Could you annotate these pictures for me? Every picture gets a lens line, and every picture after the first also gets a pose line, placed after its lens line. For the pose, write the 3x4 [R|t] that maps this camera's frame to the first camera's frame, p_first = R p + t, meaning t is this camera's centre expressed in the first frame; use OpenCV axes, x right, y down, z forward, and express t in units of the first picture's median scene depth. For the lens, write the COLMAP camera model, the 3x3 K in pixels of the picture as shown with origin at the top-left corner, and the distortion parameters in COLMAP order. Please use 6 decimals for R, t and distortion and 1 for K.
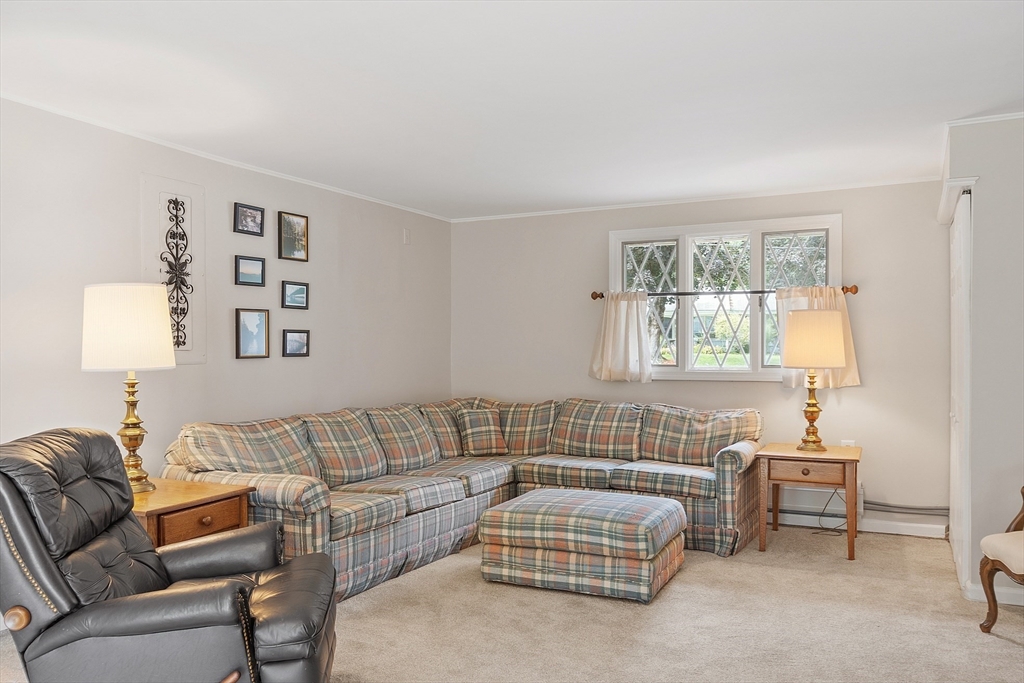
lens RADIAL K [[791.5, 0, 509.8], [0, 791.5, 363.7], [0, 0, 1]] dist [0.008009, -0.012405]
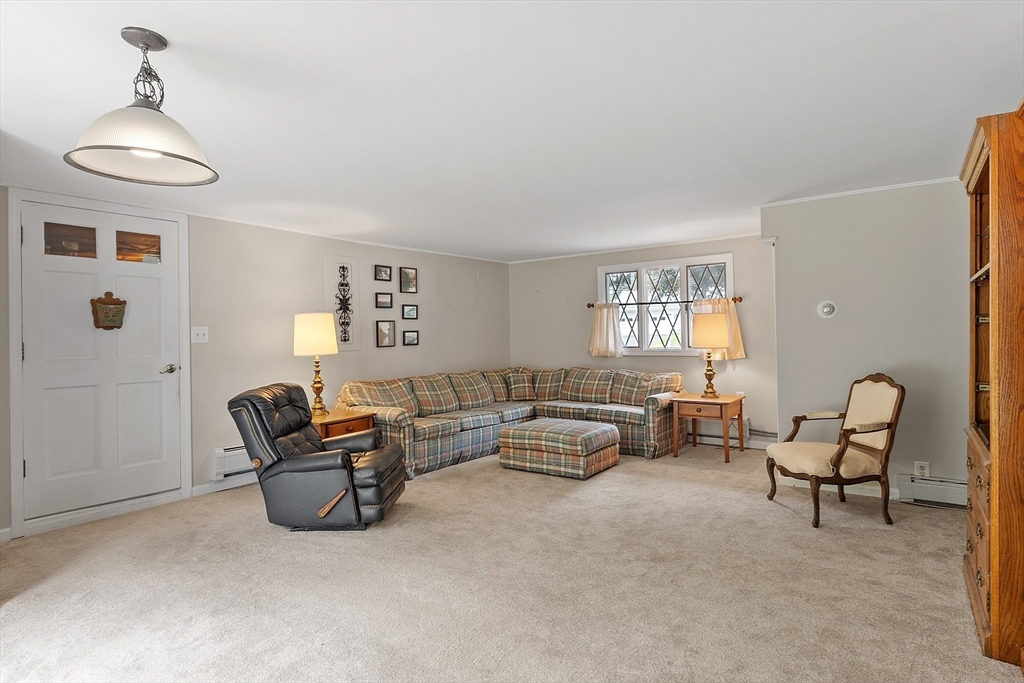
lens RADIAL K [[543.6, 0, 511.3], [0, 543.6, 338.0], [0, 0, 1]] dist [-0.007024, 0.000023]
pose [[0.985058, -0.015101, -0.171560, 0.208002], [0.013611, 0.999859, -0.009853, -0.012246], [0.171684, 0.007371, 0.985124, -0.236620]]
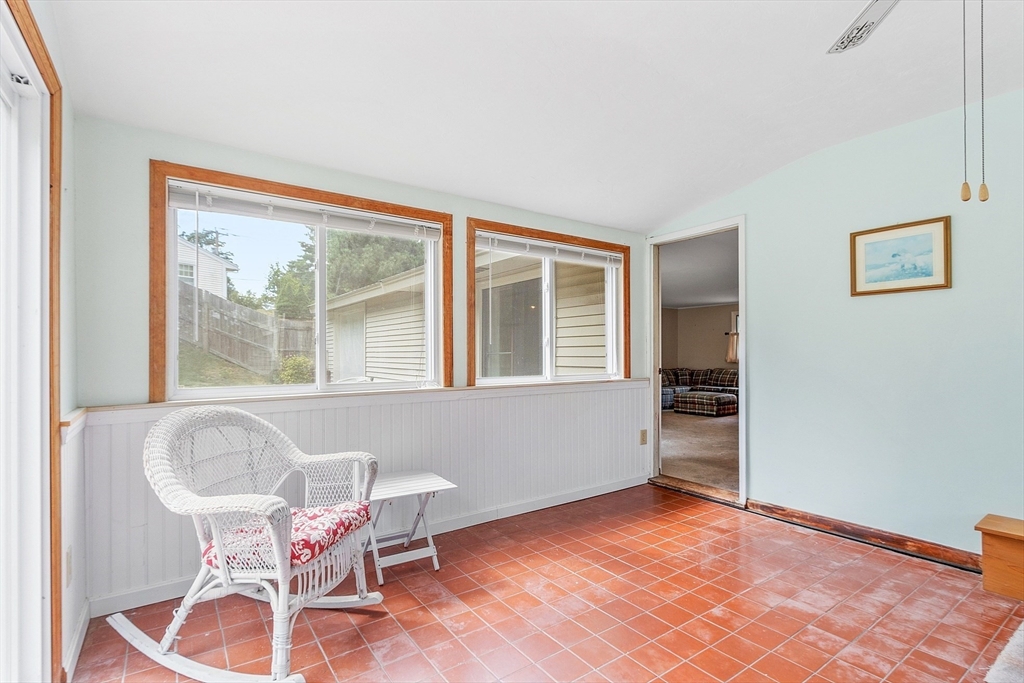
lens RADIAL K [[480.8, 0, 509.4], [0, 480.8, 351.8], [0, 0, 1]] dist [0.003823, -0.001631]
pose [[0.879230, -0.003724, -0.476382, 0.373567], [-0.004470, 0.999861, -0.016066, 0.020809], [0.476376, 0.016255, 0.879091, -1.441593]]
